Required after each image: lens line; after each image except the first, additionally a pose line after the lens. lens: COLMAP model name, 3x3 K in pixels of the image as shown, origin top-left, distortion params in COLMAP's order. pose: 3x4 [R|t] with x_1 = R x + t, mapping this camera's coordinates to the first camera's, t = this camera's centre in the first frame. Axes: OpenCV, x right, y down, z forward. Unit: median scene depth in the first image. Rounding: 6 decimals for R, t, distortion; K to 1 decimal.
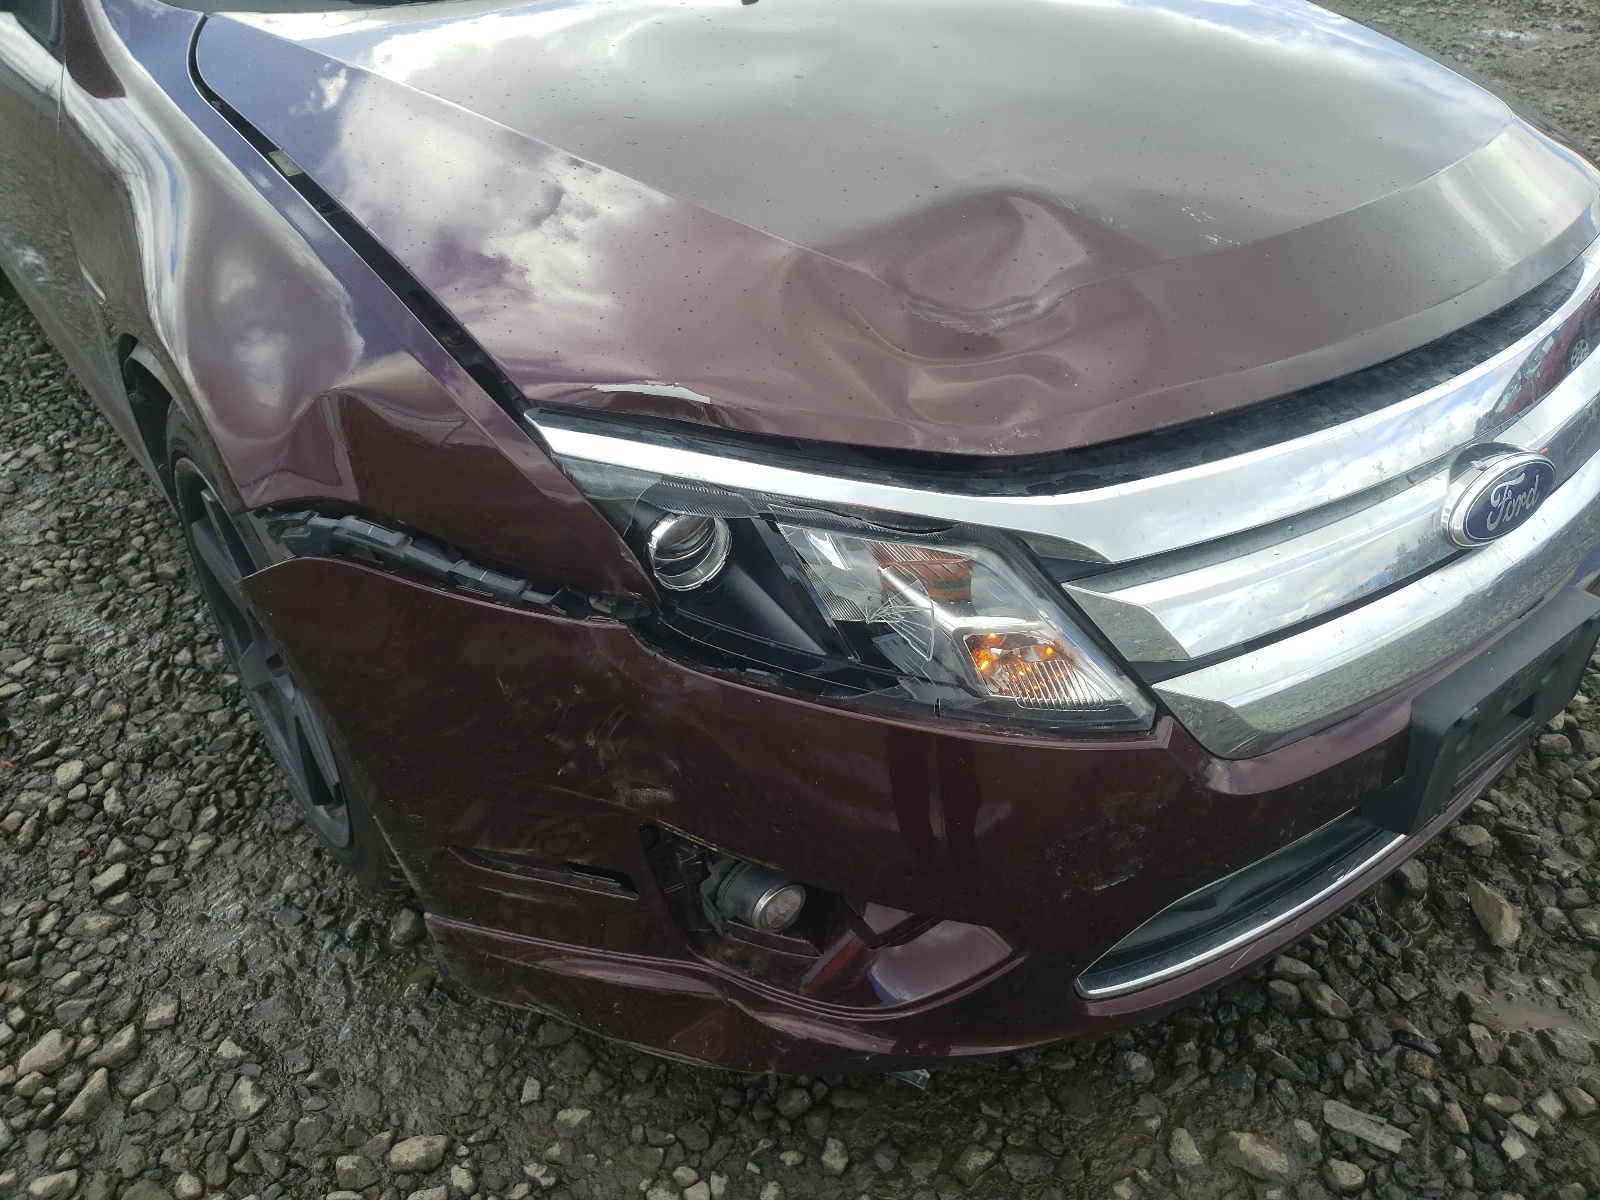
lens RADIAL K [[1299.7, 0, 800.1], [0, 1299.7, 544.5], [0, 0, 1]] dist [0.046249, -0.054654]
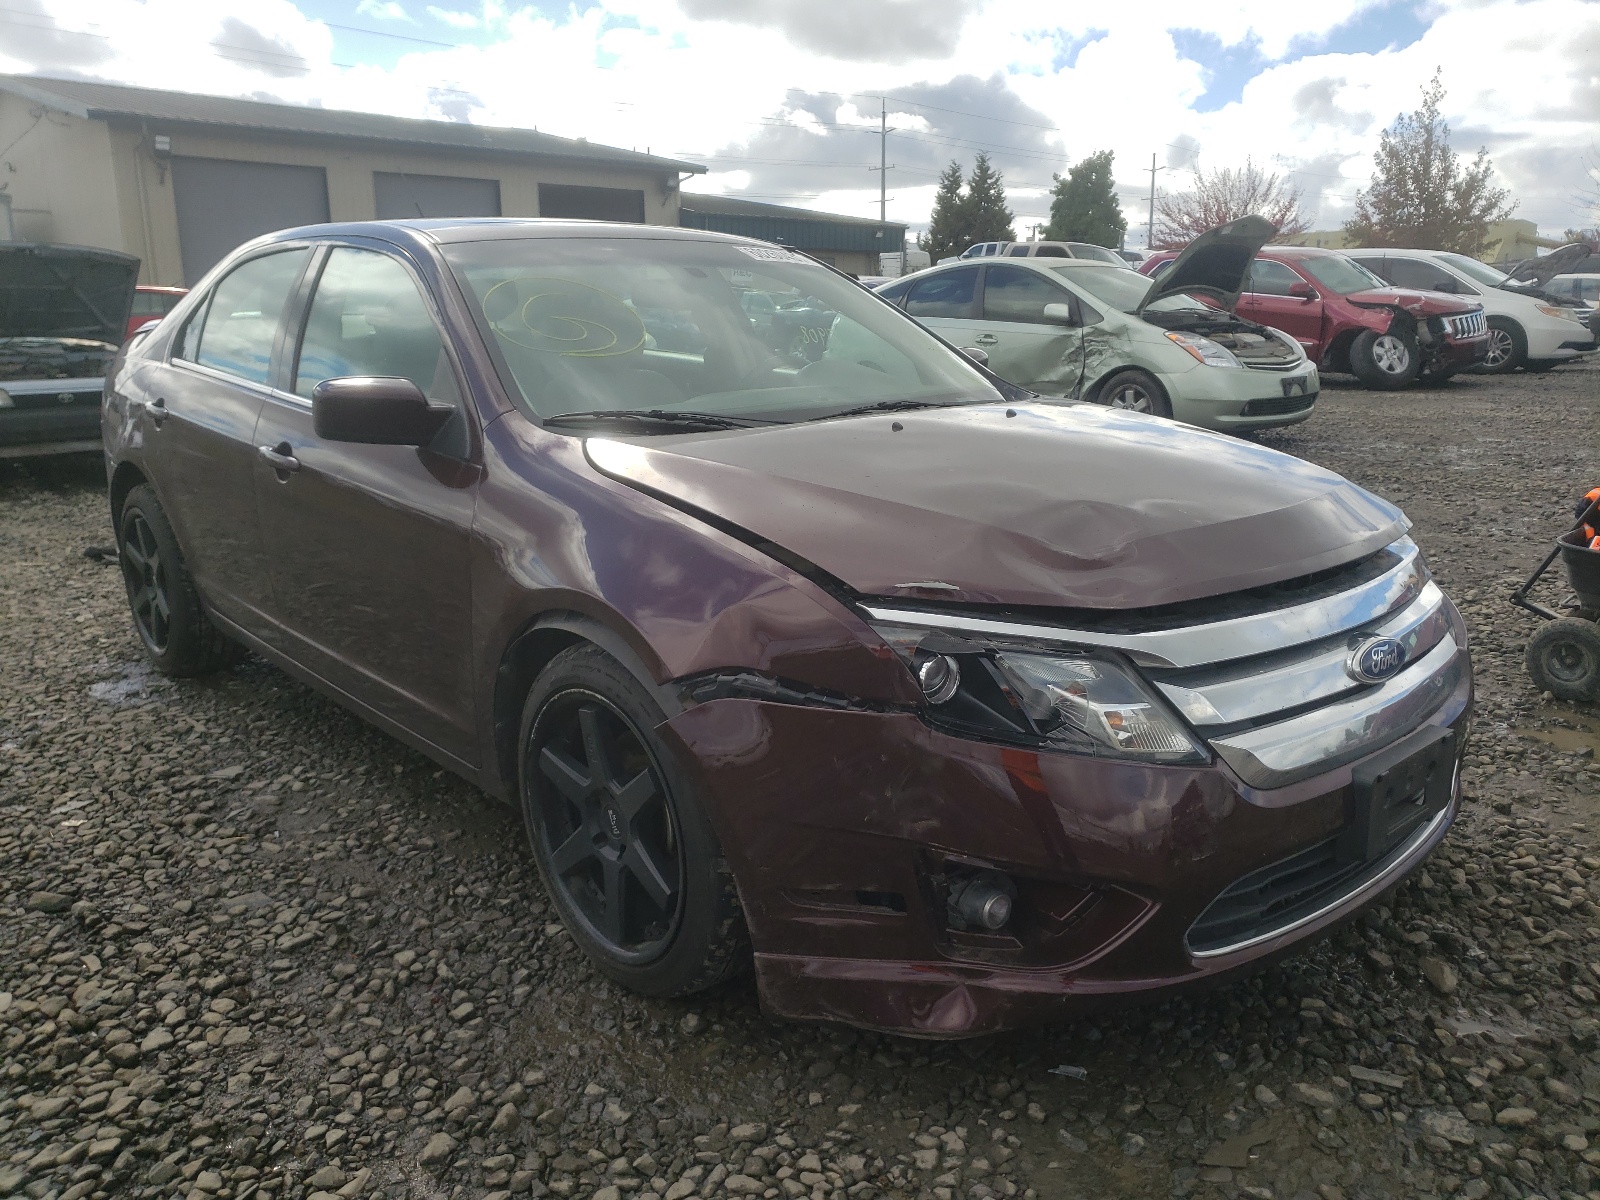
lens RADIAL K [[1299.7, 0, 800.1], [0, 1299.7, 544.5], [0, 0, 1]] dist [0.046249, -0.054654]
pose [[0.997674, -0.016176, 0.066215, -0.304030], [0.038971, 0.932364, -0.359414, 0.360866], [-0.055923, 0.361158, 0.930826, -0.556020]]
